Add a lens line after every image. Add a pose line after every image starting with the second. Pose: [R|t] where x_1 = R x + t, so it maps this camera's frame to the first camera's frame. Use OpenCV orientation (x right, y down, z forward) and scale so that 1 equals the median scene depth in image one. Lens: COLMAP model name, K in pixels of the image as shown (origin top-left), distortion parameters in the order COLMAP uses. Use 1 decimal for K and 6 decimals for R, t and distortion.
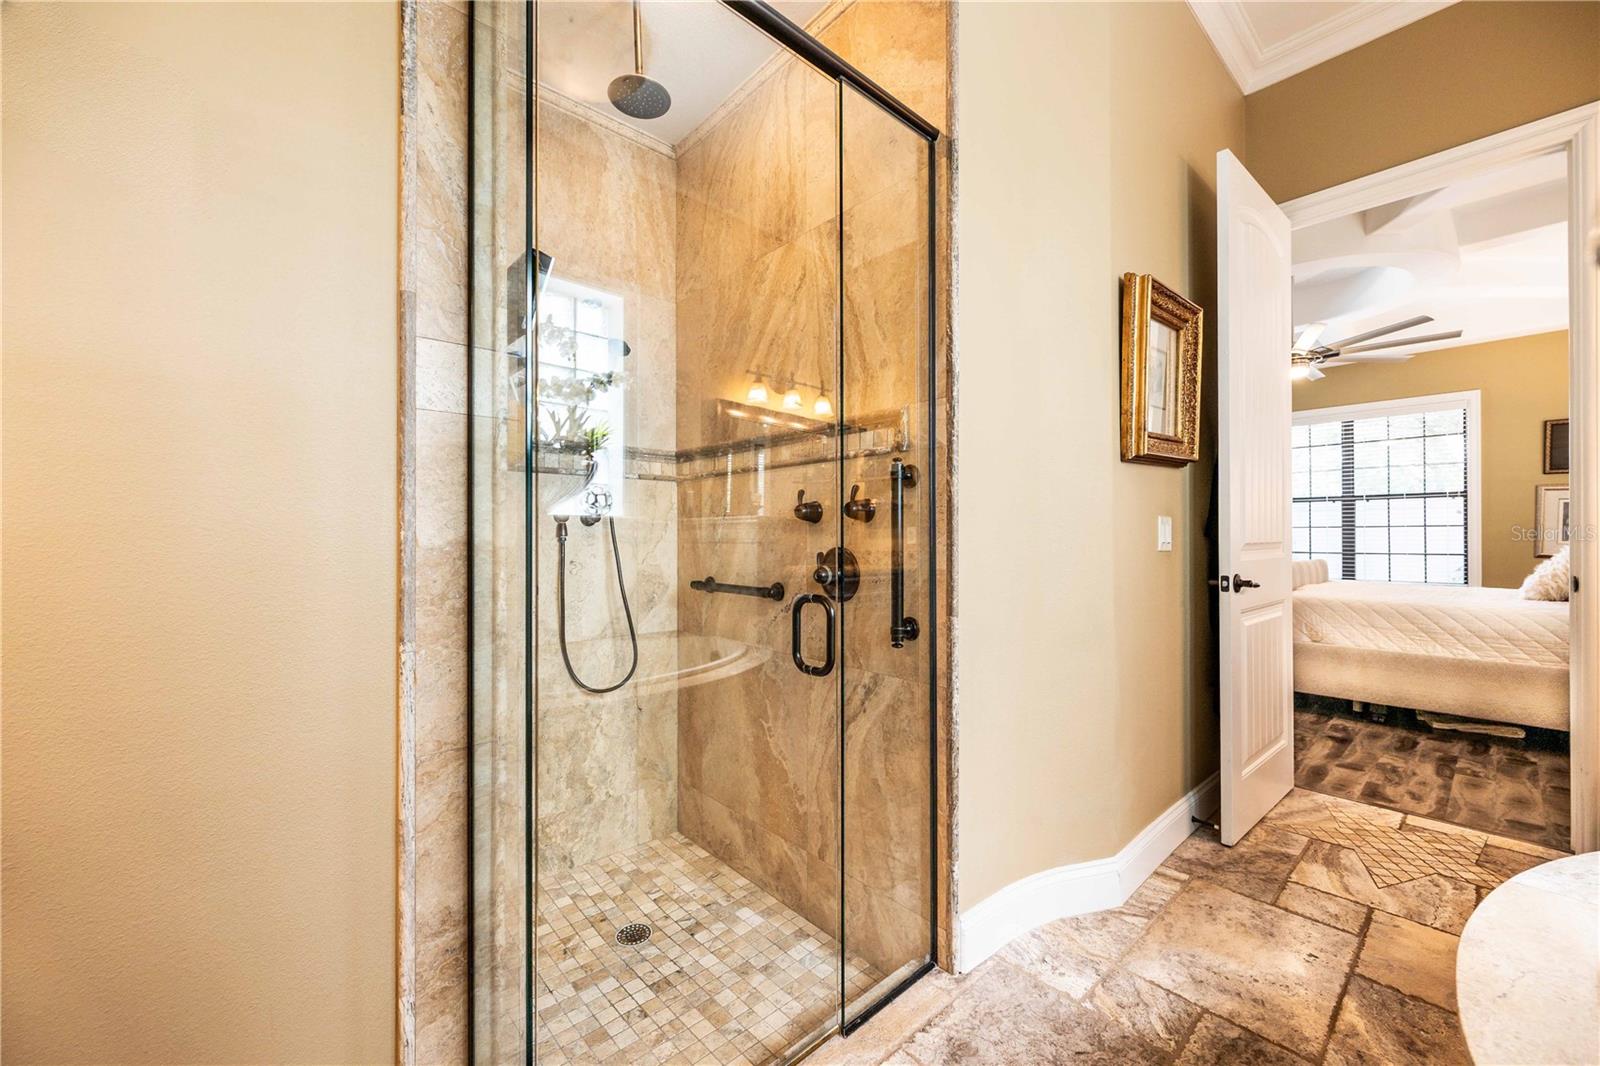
lens RADIAL K [[623.8, 0, 800.0], [0, 623.8, 533.0], [0, 0, 1]] dist [-0.000838, 0.000146]
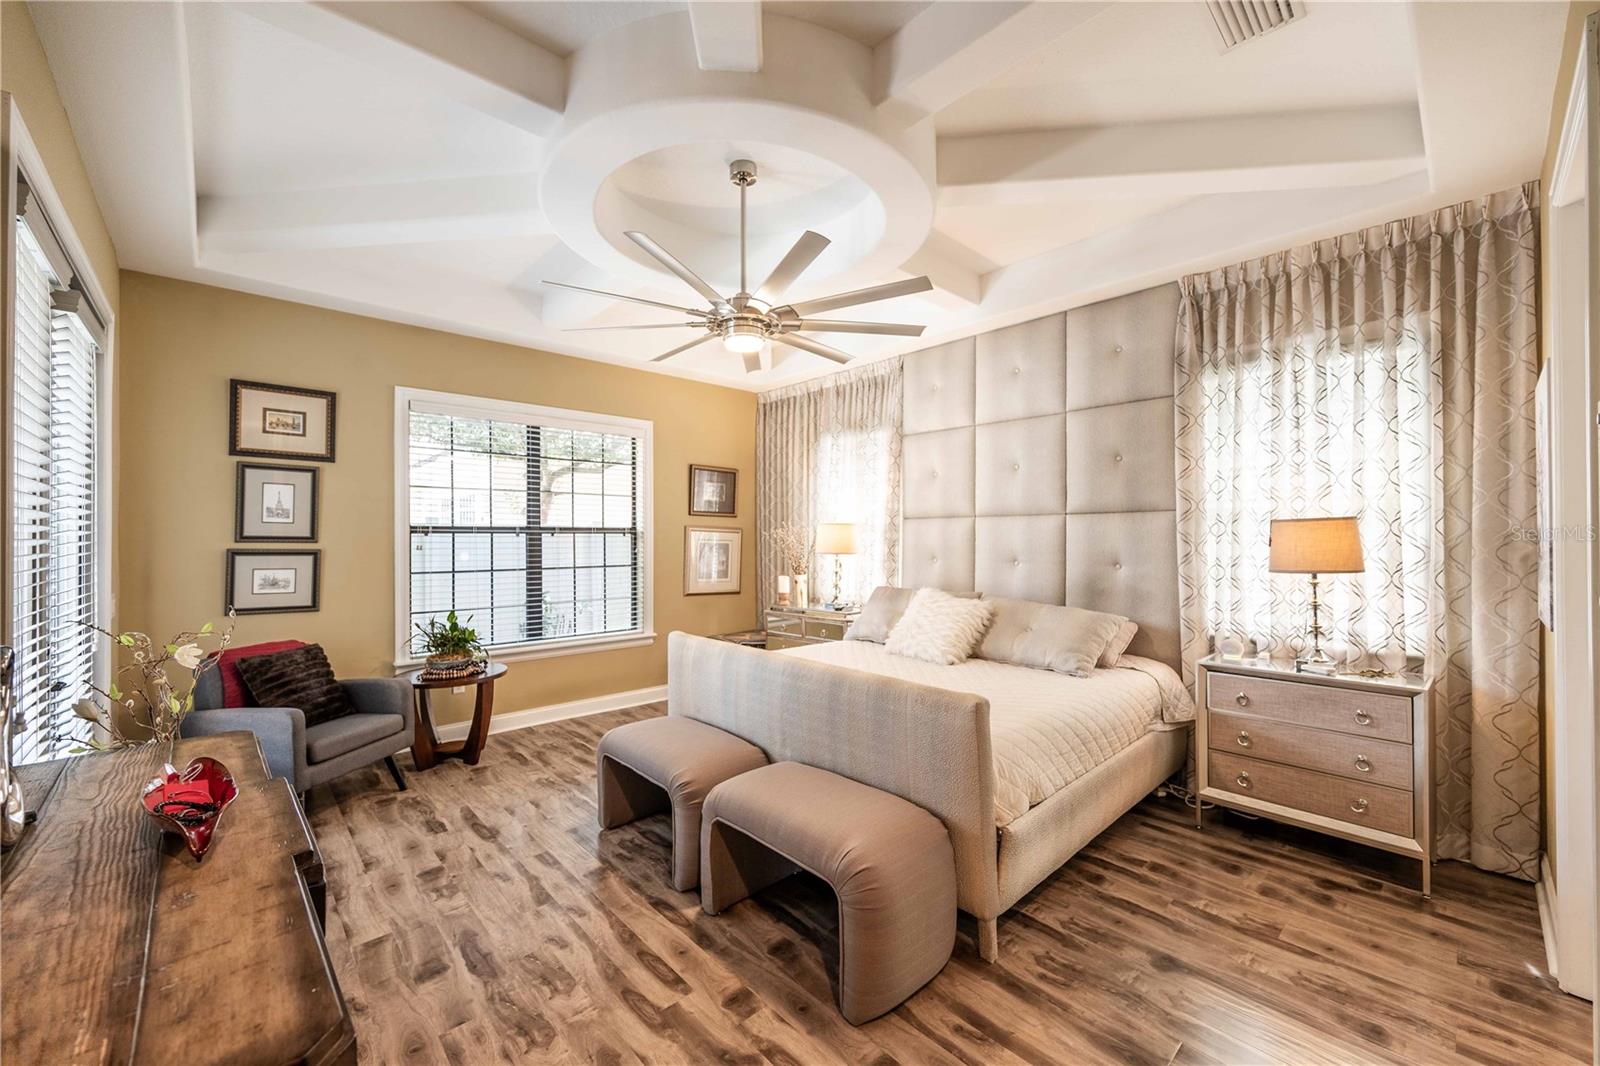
lens RADIAL K [[623.8, 0, 800.0], [0, 623.8, 533.0], [0, 0, 1]] dist [-0.000838, 0.000146]
pose [[-0.021717, 0.013189, 0.999677, 0.142395], [0.000068, 0.999913, -0.013191, -0.046782], [-0.999764, -0.000218, -0.021716, 0.763461]]
